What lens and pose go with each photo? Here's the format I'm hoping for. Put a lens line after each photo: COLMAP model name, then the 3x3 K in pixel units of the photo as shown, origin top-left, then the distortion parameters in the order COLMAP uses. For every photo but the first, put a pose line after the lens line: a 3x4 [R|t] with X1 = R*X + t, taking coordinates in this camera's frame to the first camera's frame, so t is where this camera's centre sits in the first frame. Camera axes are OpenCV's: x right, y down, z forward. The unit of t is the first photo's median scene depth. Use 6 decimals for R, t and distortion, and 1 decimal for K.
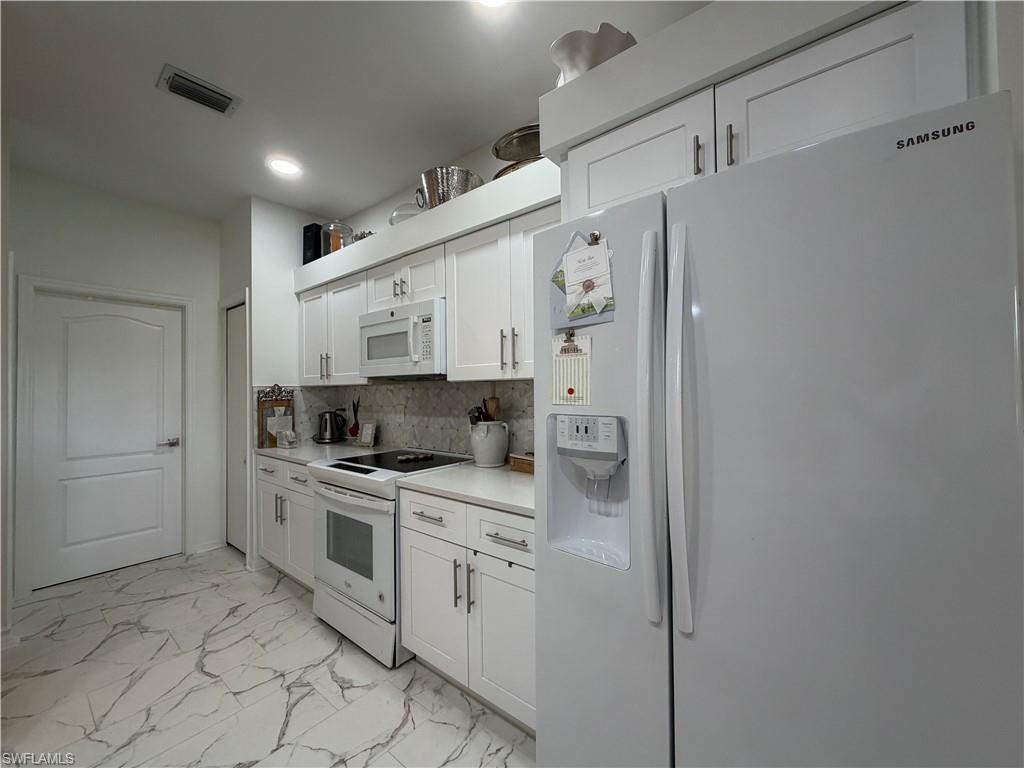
lens RADIAL K [[406.9, 0, 512.0], [0, 406.9, 384.0], [0, 0, 1]] dist [-0.000810, -0.000110]
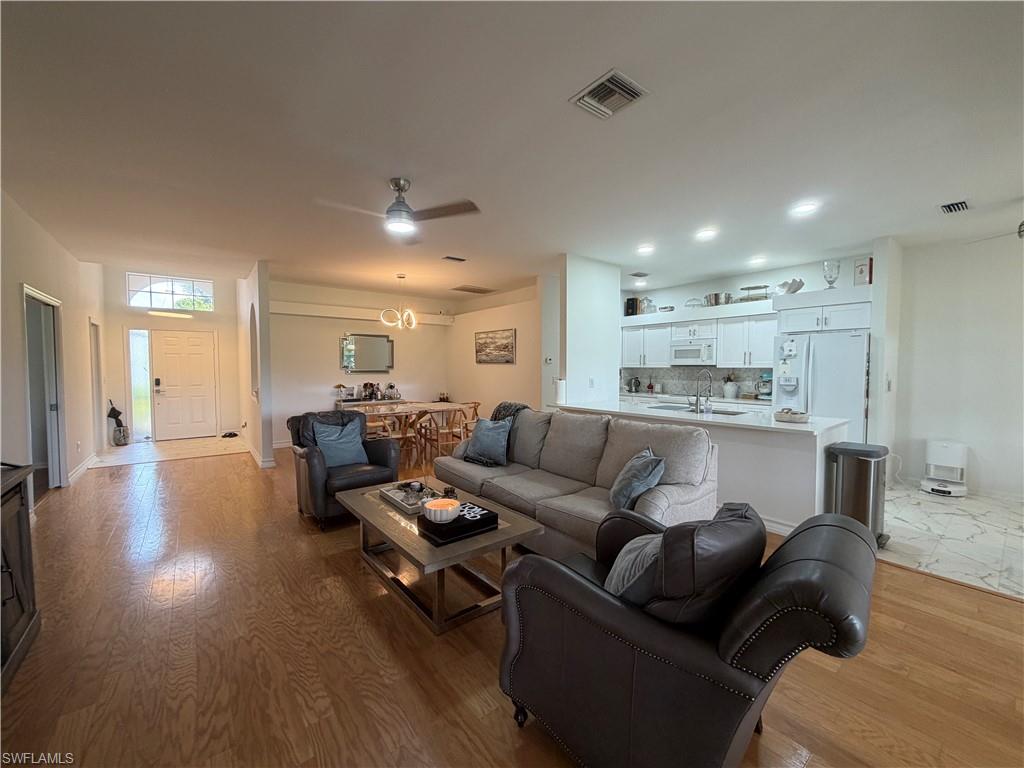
lens RADIAL K [[406.9, 0, 512.0], [0, 406.9, 384.0], [0, 0, 1]] dist [-0.000810, -0.000110]
pose [[0.975657, 0.024471, -0.217932, -0.922095], [-0.012211, 0.998275, 0.057428, -0.037750], [0.218962, -0.053369, 0.974273, -2.077725]]
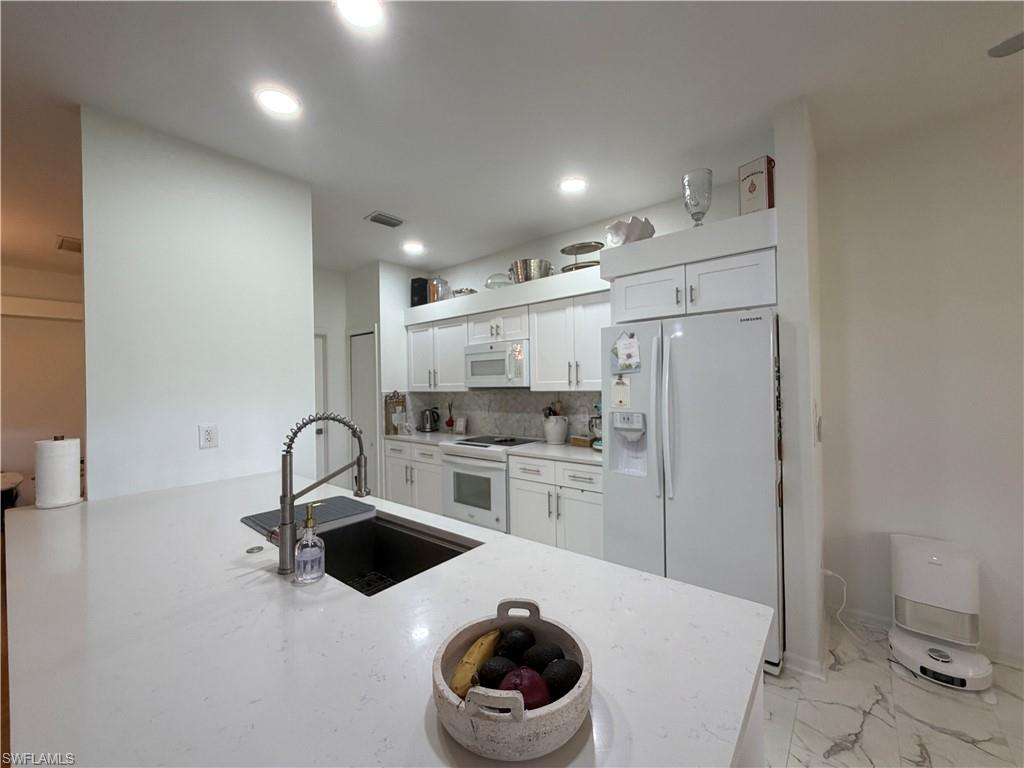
lens RADIAL K [[409.5, 0, 512.0], [0, 409.5, 384.0], [0, 0, 1]] dist [-0.001082, -0.000021]
pose [[0.999829, -0.004820, -0.017842, -0.200486], [0.005031, 0.999918, 0.011767, -0.053516], [0.017784, -0.011855, 0.999772, -0.613745]]
